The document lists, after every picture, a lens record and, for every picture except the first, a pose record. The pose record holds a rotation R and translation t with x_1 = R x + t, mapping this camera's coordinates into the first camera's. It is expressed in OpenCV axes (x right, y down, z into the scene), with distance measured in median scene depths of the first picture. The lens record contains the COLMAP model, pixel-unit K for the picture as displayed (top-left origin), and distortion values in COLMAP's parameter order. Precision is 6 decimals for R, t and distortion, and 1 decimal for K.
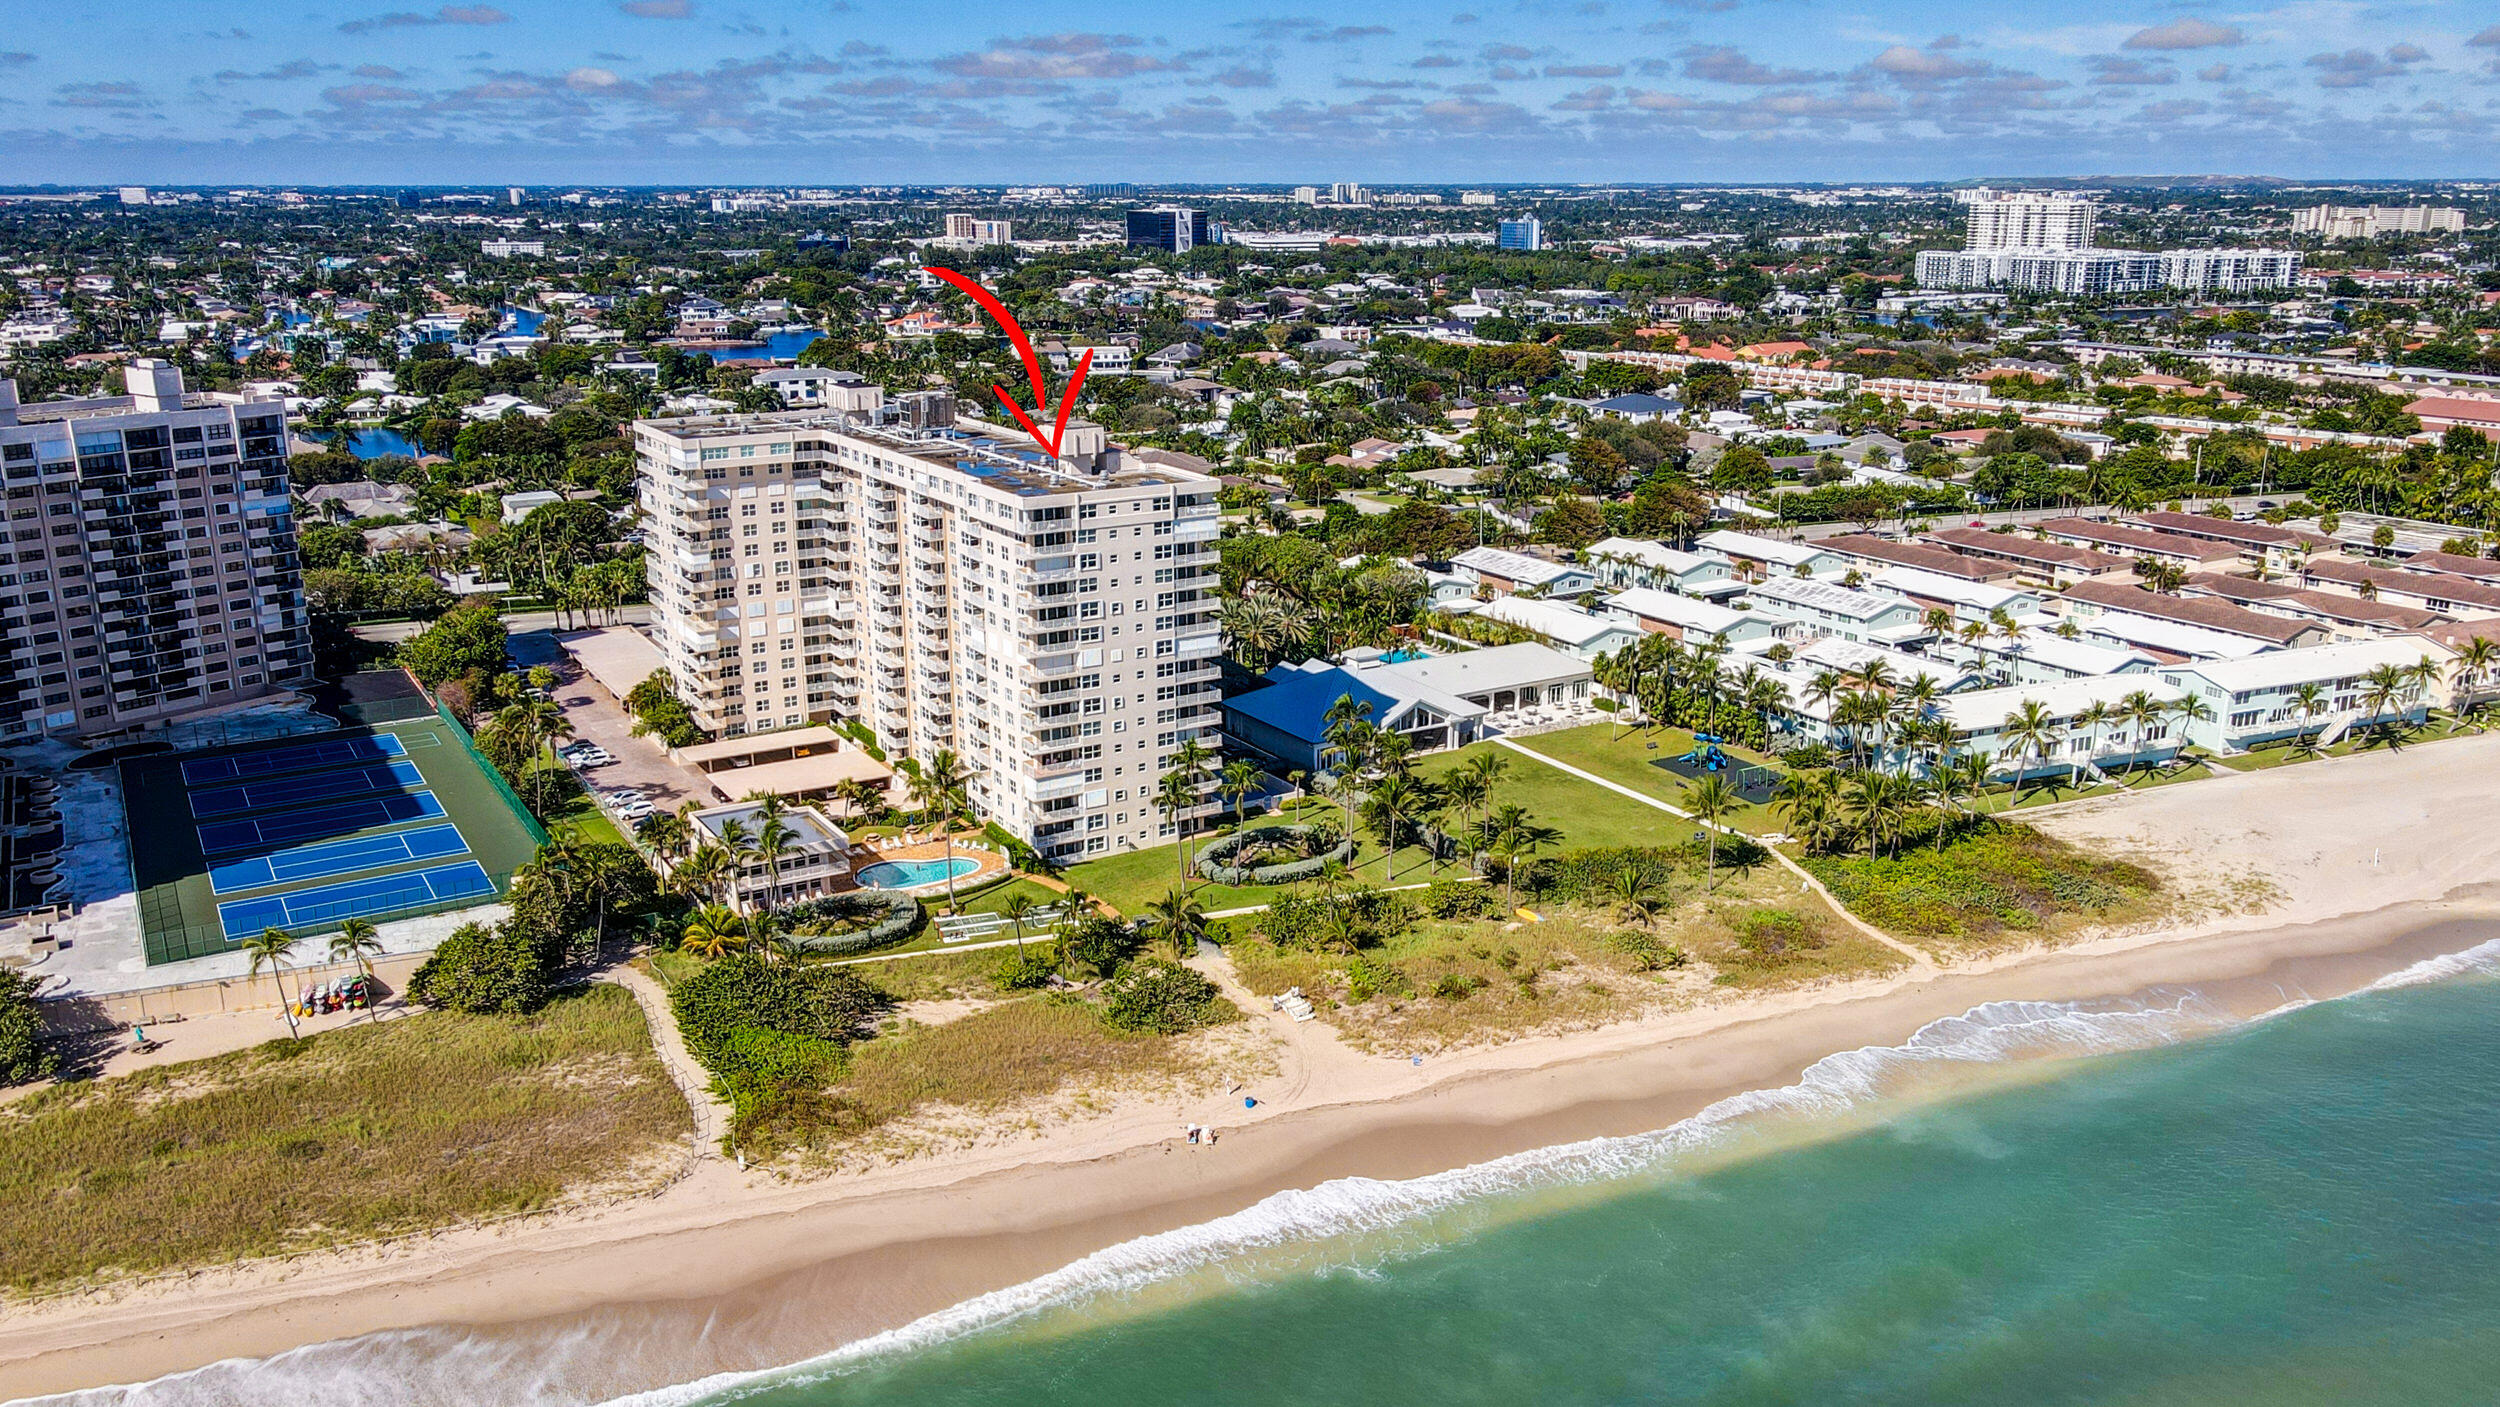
lens RADIAL K [[1936.5, 0, 1278.6], [0, 1936.5, 691.9], [0, 0, 1]] dist [-0.001817, 0.031205]
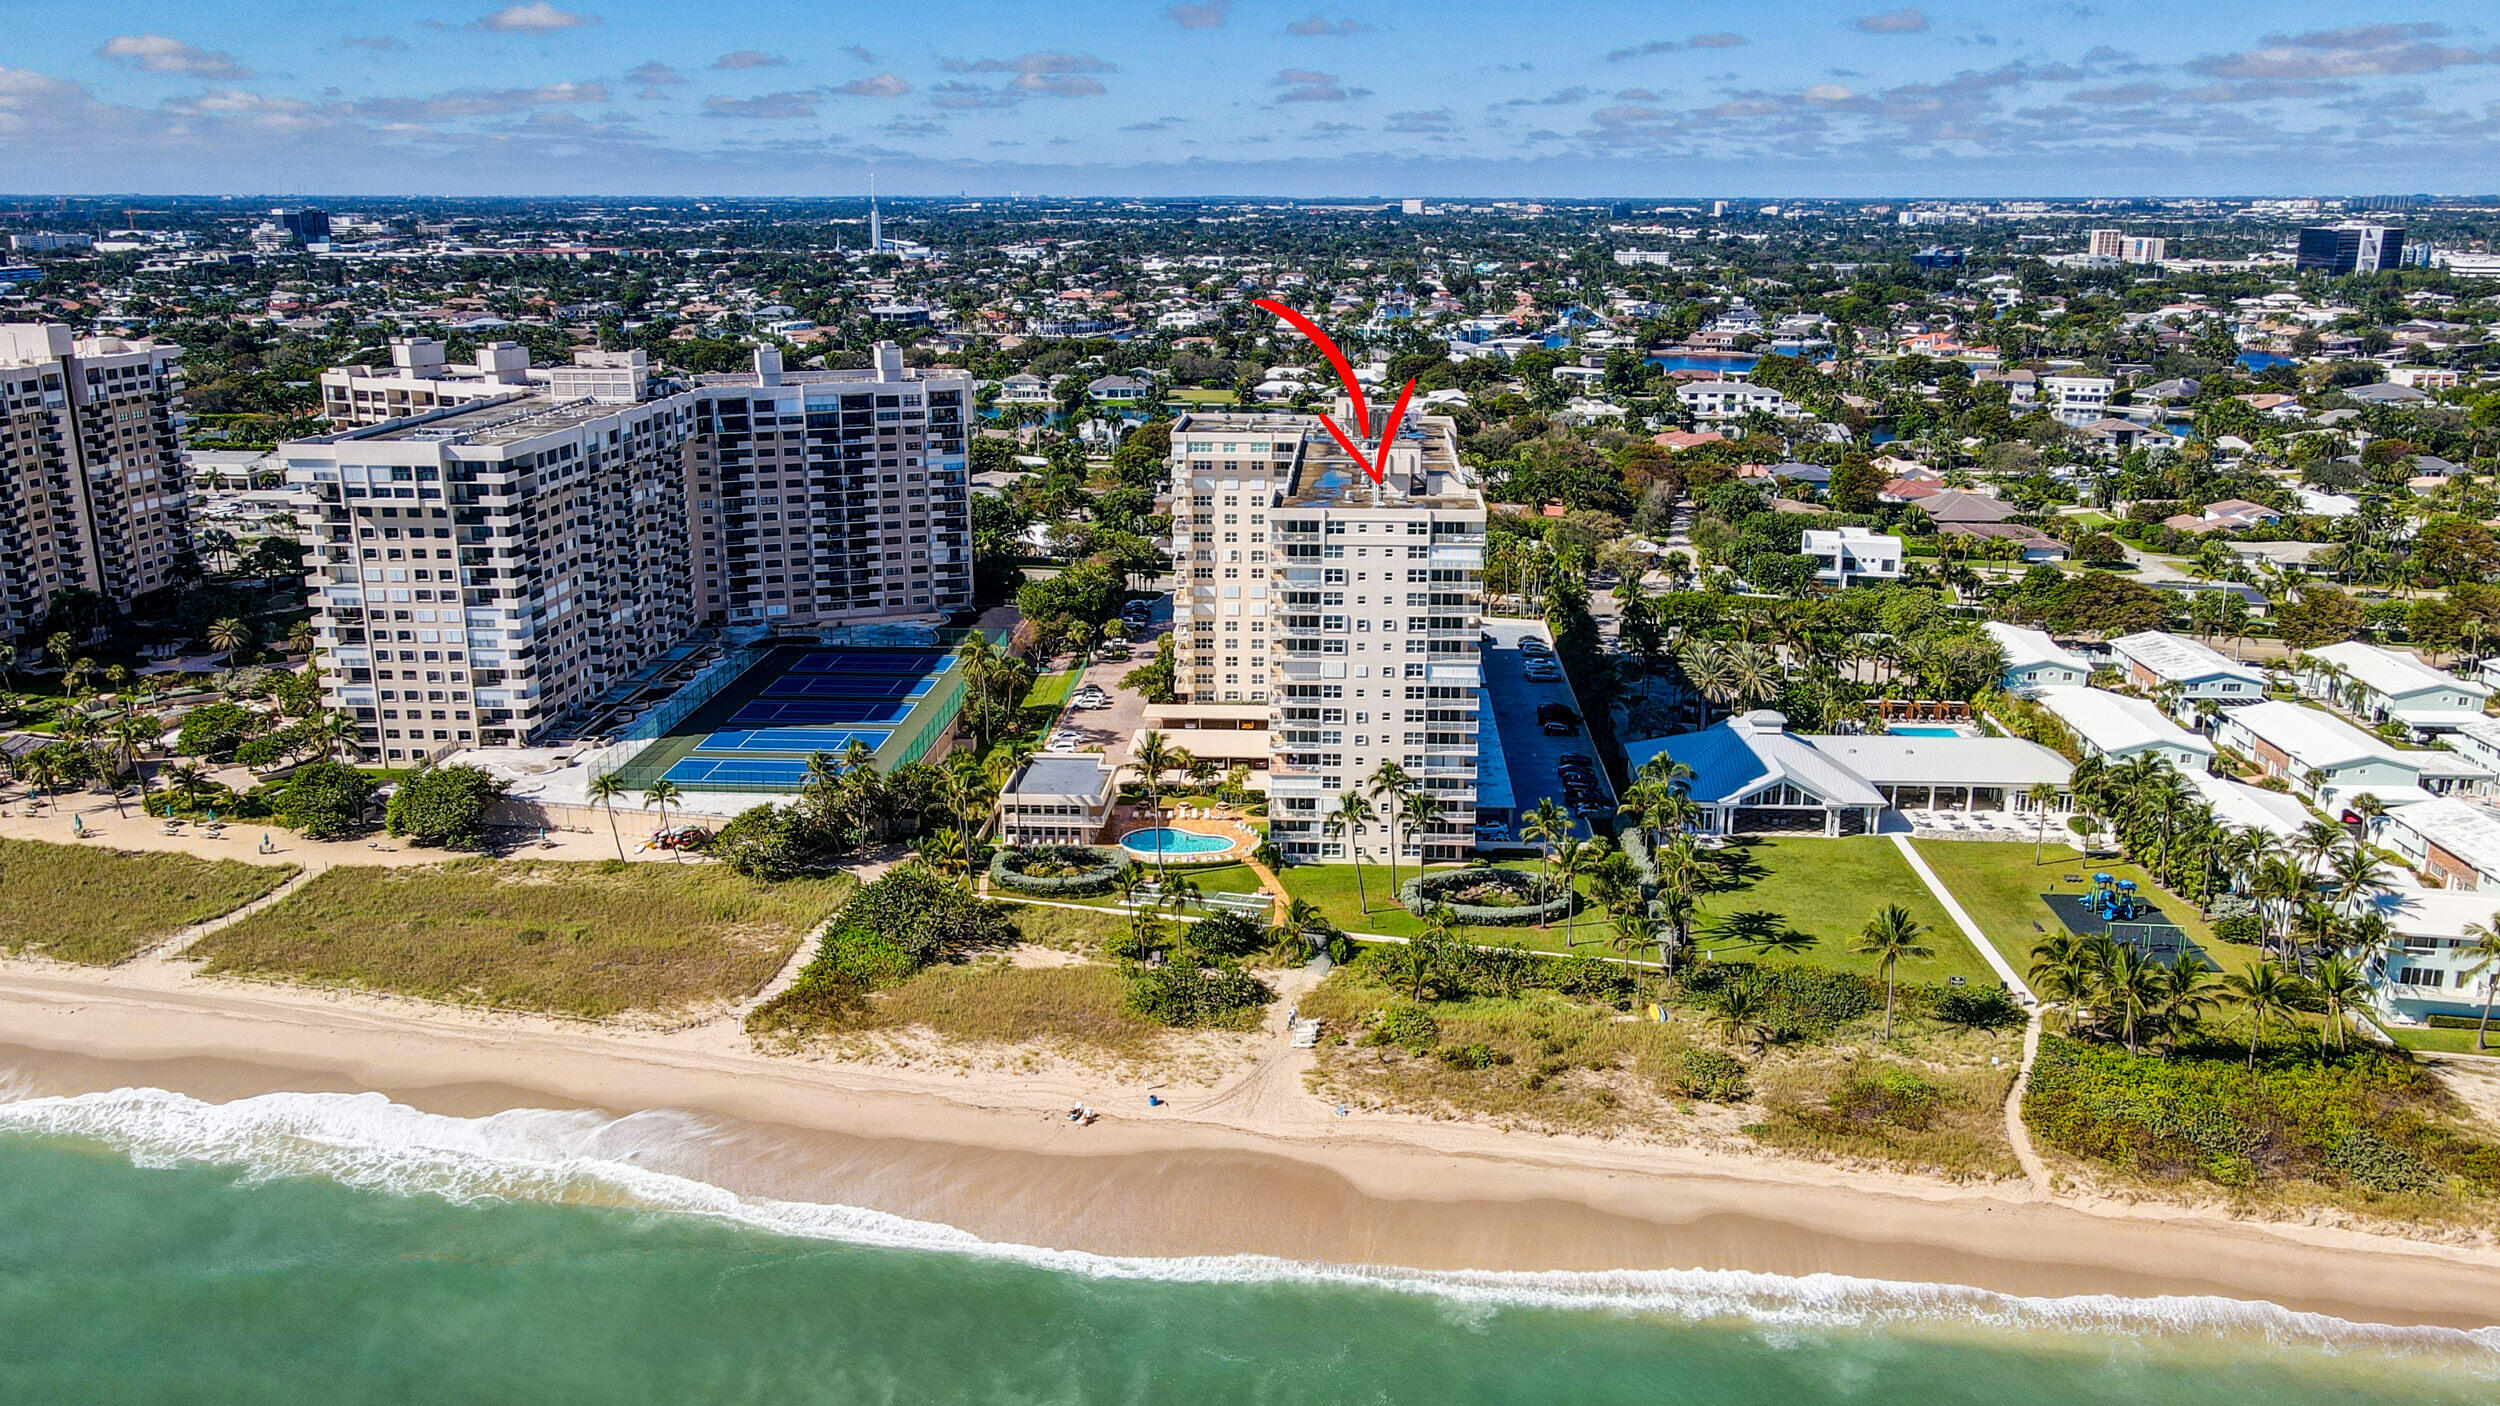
lens RADIAL K [[1916.6, 0, 1273.5], [0, 1916.6, 690.5], [0, 0, 1]] dist [-0.010287, 0.059914]
pose [[0.819275, 0.148531, -0.553830, 0.422936], [-0.150577, 0.987700, 0.042144, -0.042526], [0.553277, 0.048867, 0.831563, 0.127211]]
